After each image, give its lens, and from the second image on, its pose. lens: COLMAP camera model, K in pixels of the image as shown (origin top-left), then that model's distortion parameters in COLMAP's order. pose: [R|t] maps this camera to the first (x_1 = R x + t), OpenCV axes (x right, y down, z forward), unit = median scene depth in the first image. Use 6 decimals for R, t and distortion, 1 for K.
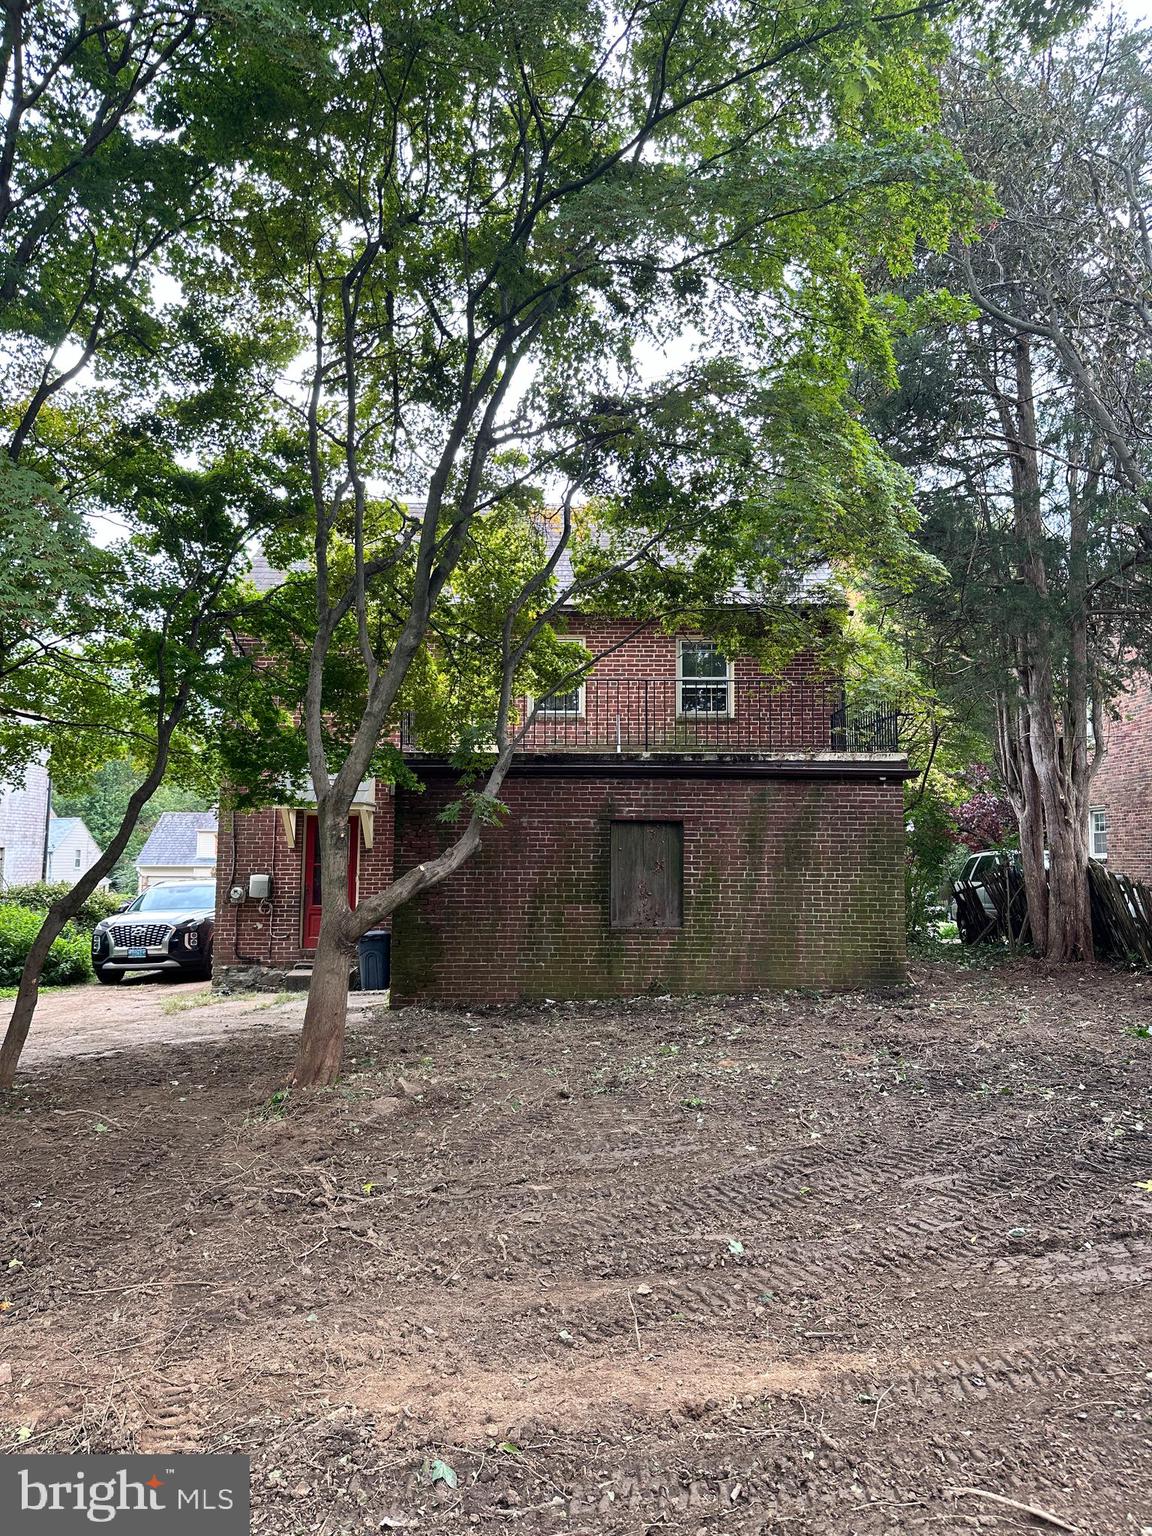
lens RADIAL K [[1061.5, 0, 575.7], [0, 1061.5, 776.5], [0, 0, 1]] dist [0.178829, -0.393736]
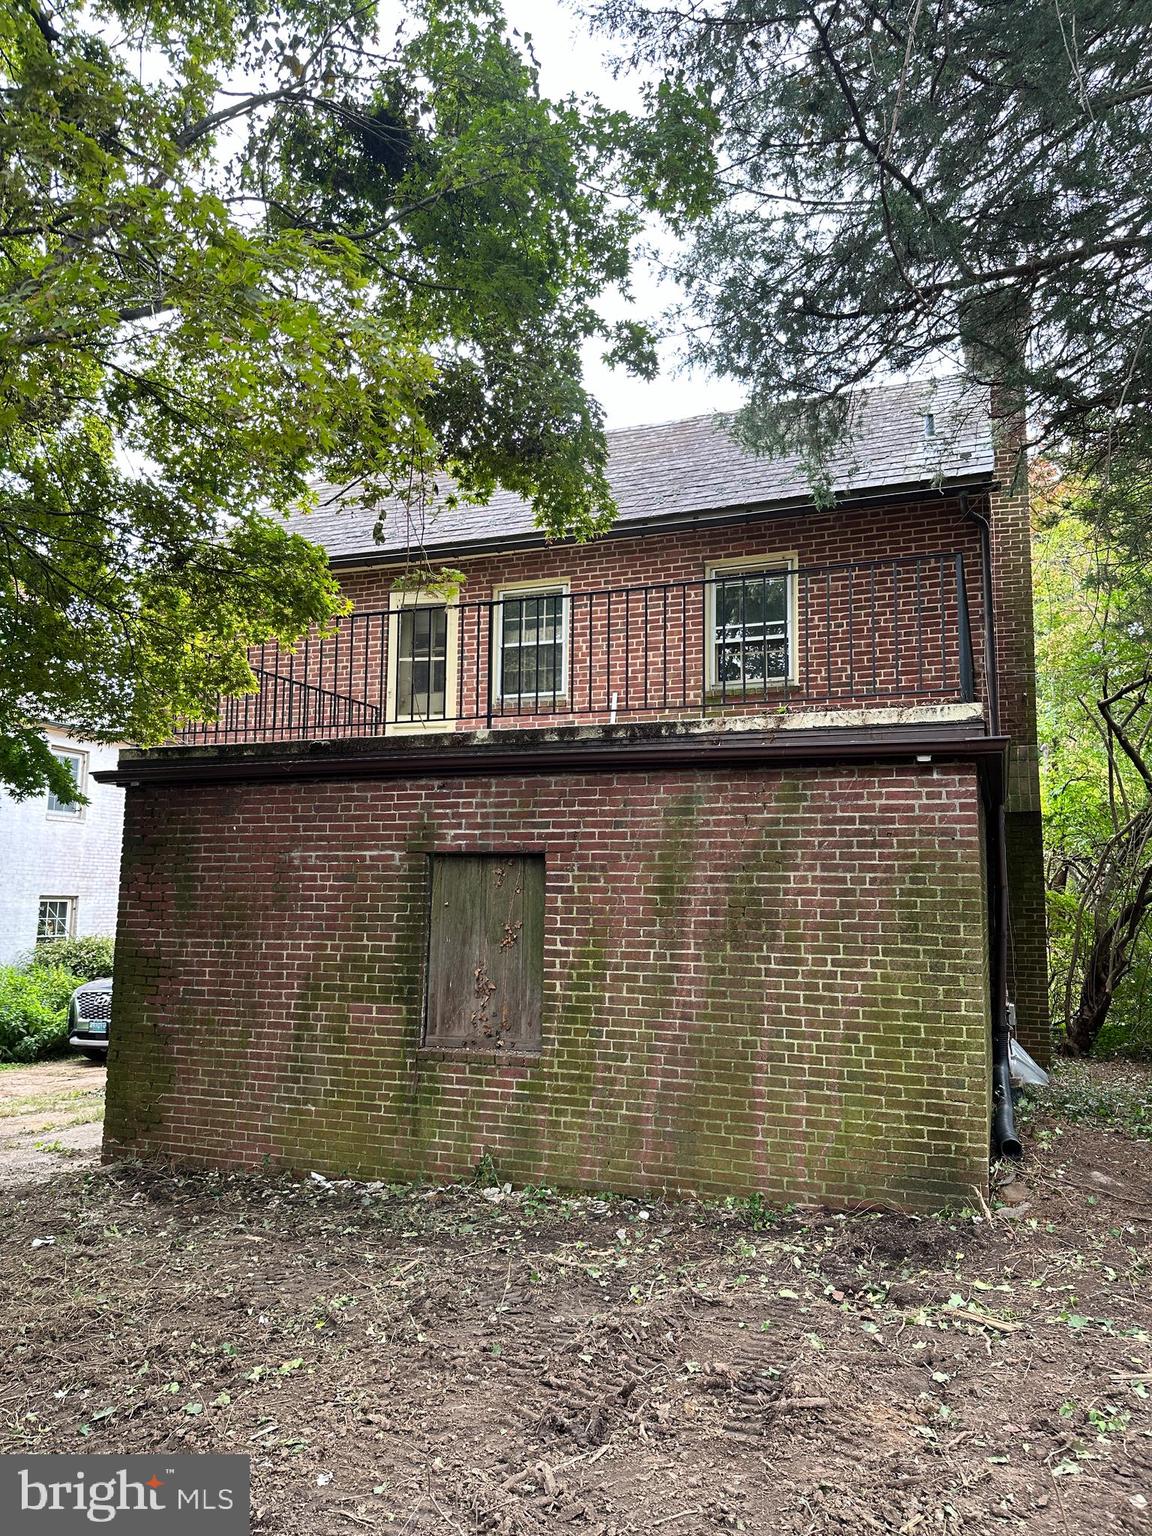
lens RADIAL K [[1061.5, 0, 575.7], [0, 1061.5, 776.5], [0, 0, 1]] dist [0.178829, -0.393736]
pose [[0.936298, -0.033791, -0.349577, 0.306139], [0.017883, 0.998657, -0.048634, 0.029794], [0.350751, 0.039284, 0.935645, 0.500625]]
